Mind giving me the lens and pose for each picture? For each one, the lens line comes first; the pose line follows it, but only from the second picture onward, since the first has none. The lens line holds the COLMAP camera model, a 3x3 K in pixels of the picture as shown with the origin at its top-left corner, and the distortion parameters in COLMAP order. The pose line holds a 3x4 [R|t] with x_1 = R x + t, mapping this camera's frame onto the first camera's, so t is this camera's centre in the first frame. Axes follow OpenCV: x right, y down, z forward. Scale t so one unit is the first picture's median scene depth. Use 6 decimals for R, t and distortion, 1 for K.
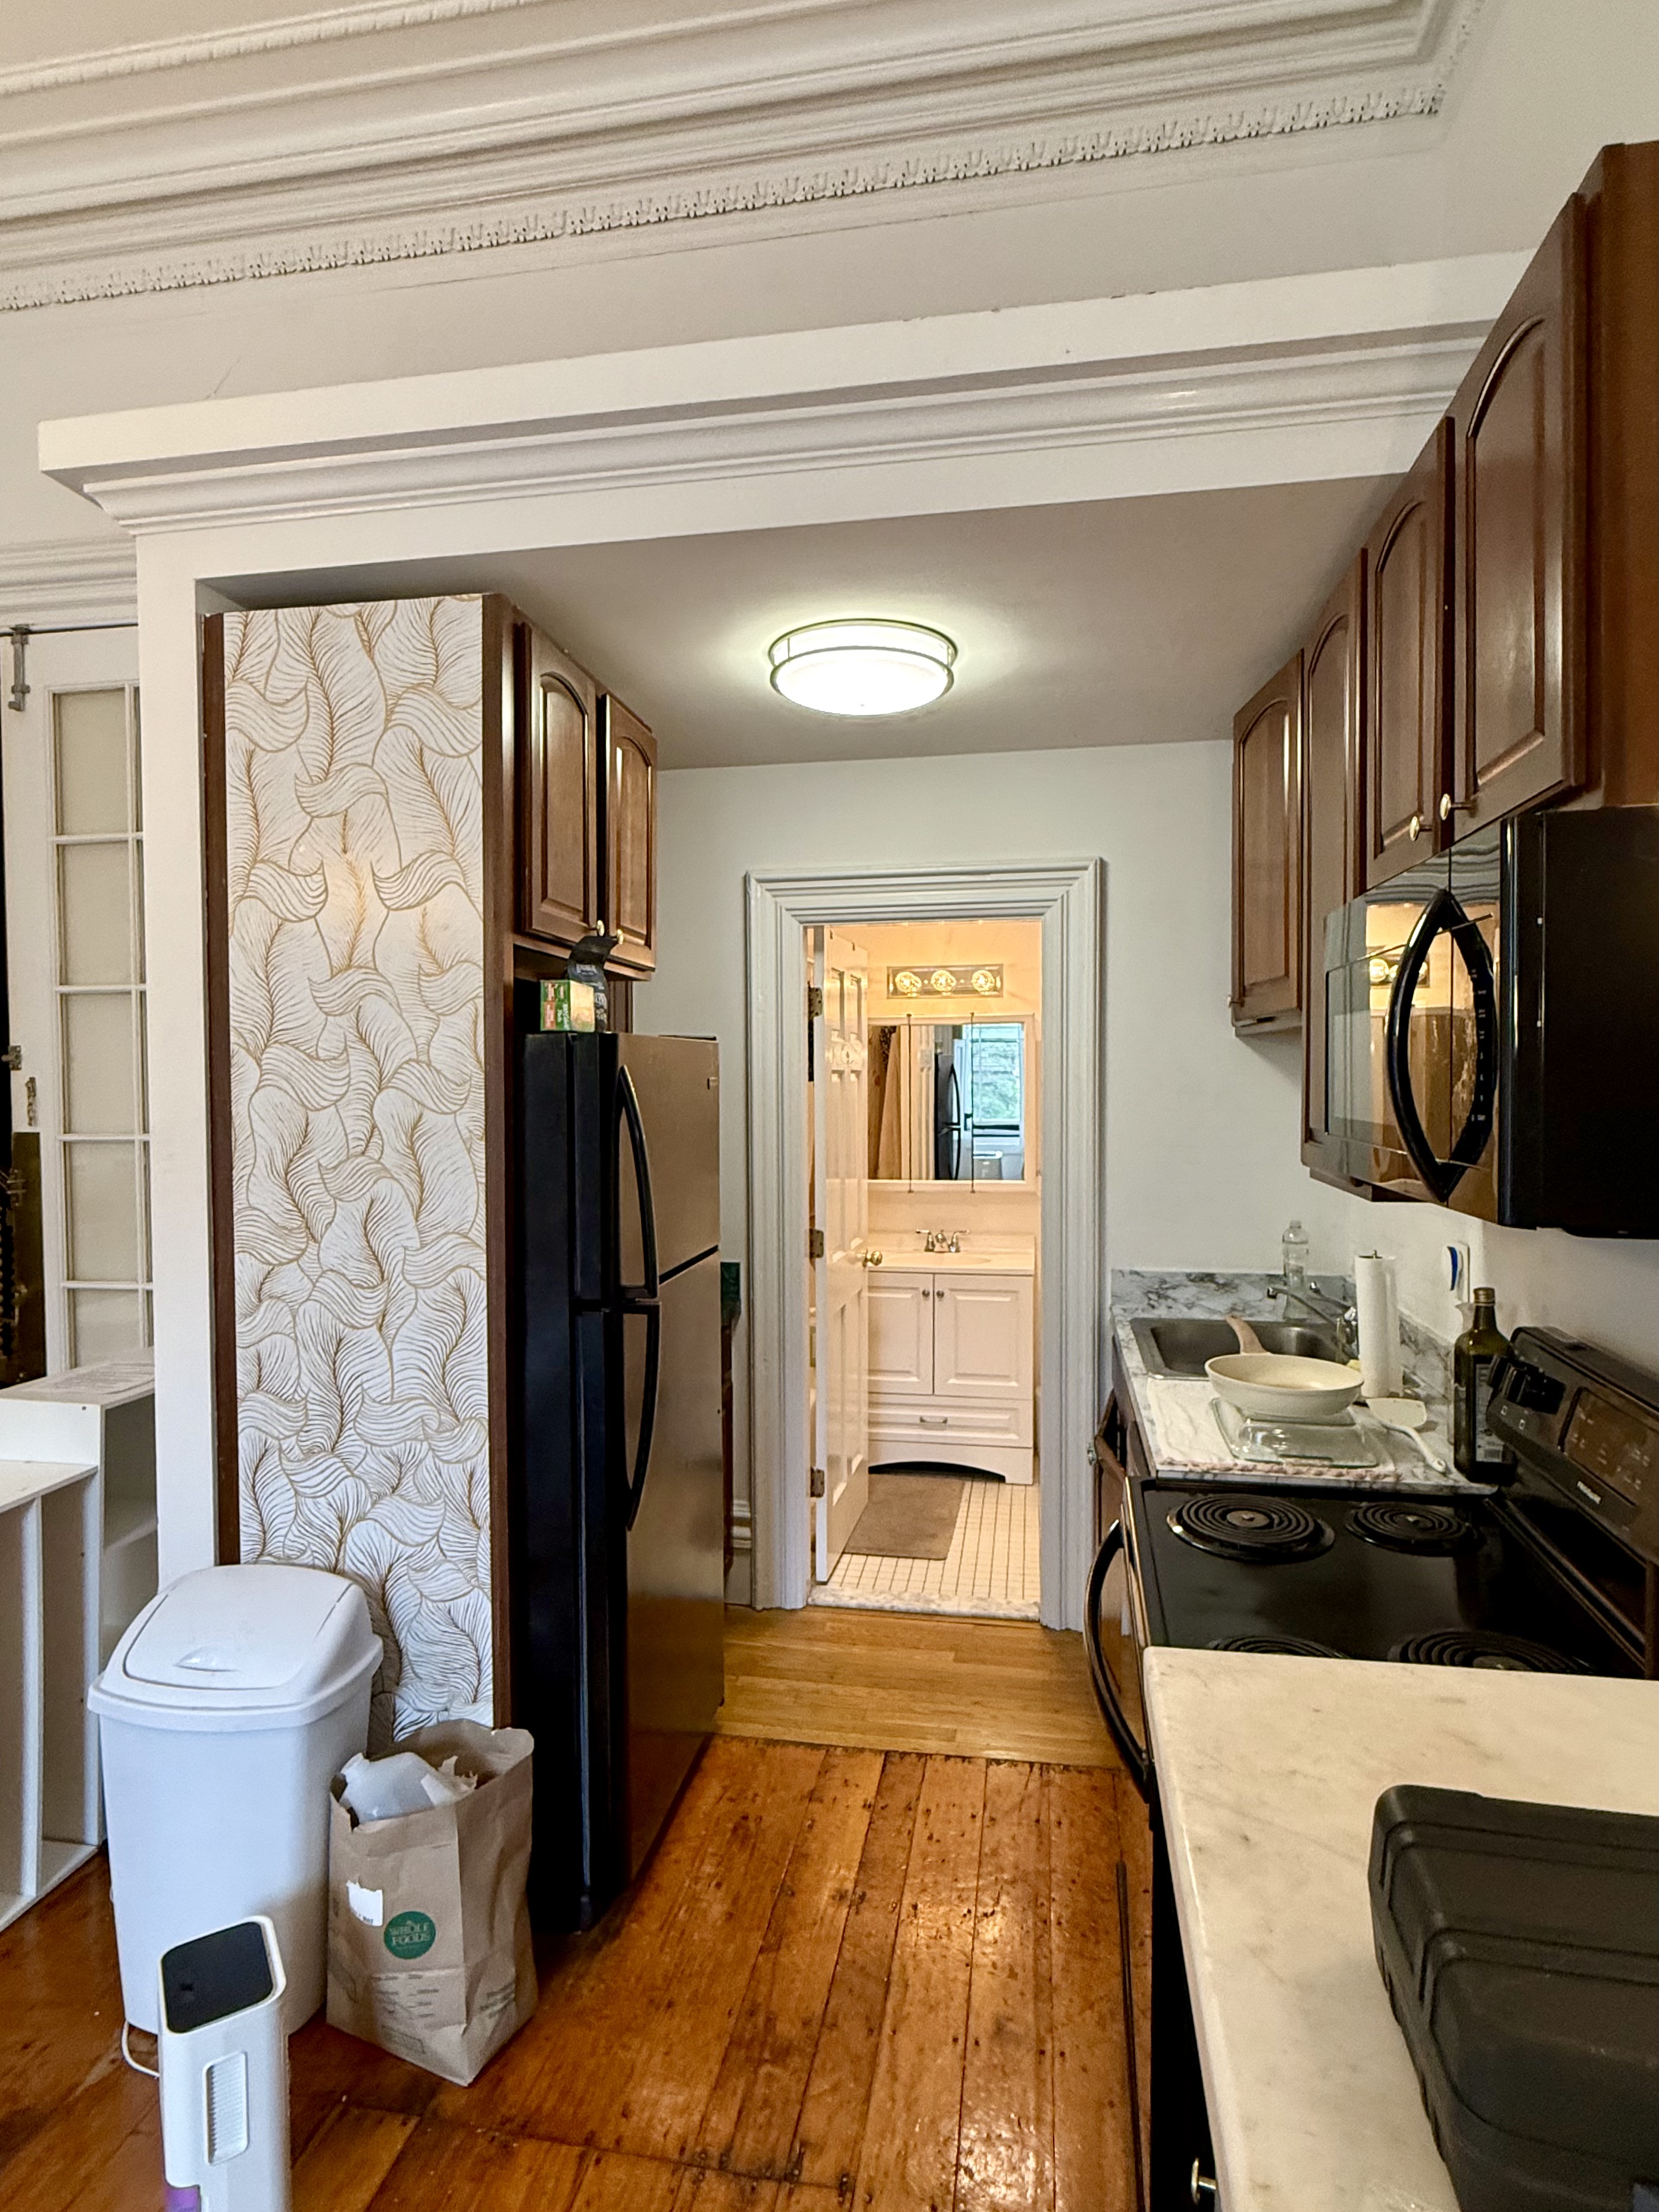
lens RADIAL K [[1185.5, 0, 829.5], [0, 1185.5, 1106.0], [0, 0, 1]] dist [0.000149, -0.000341]
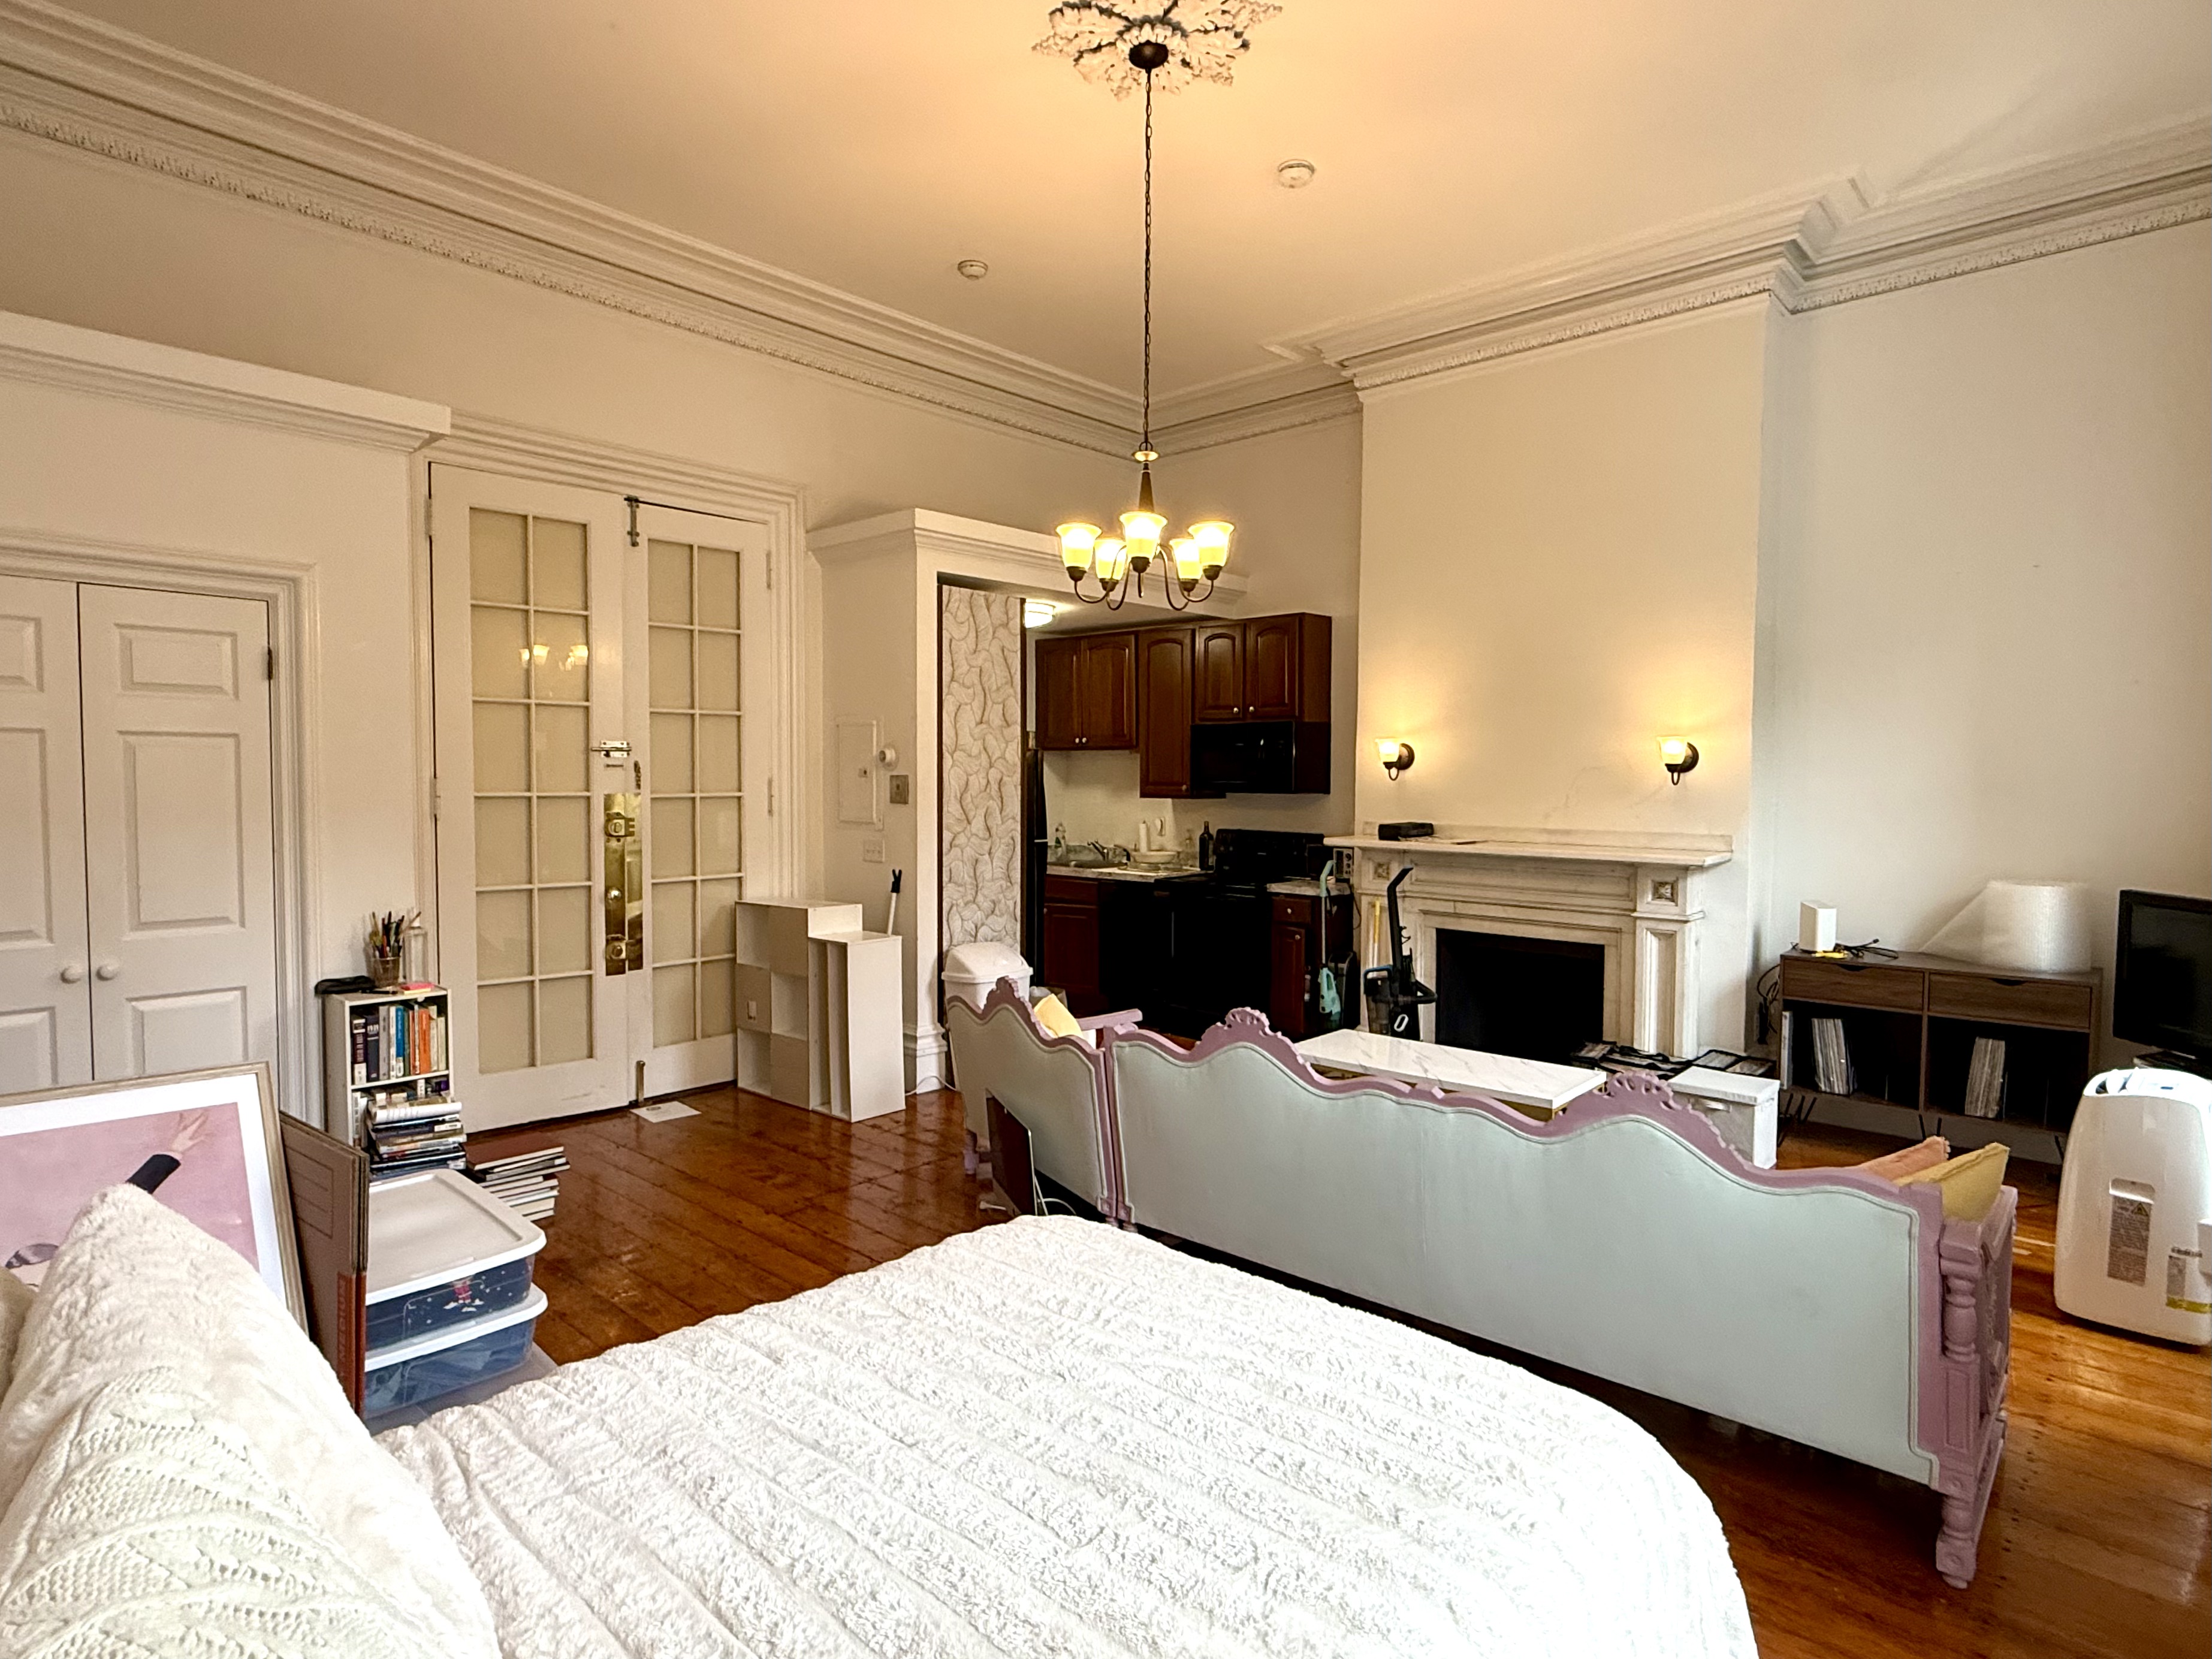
lens RADIAL K [[1185.6, 0, 1106.0], [0, 1185.6, 829.5], [0, 0, 1]] dist [0.000149, -0.000341]
pose [[0.531714, -0.033060, 0.846279, -2.563434], [0.019629, 0.999450, 0.026711, 0.061214], [-0.846697, 0.002409, 0.532070, -0.697847]]
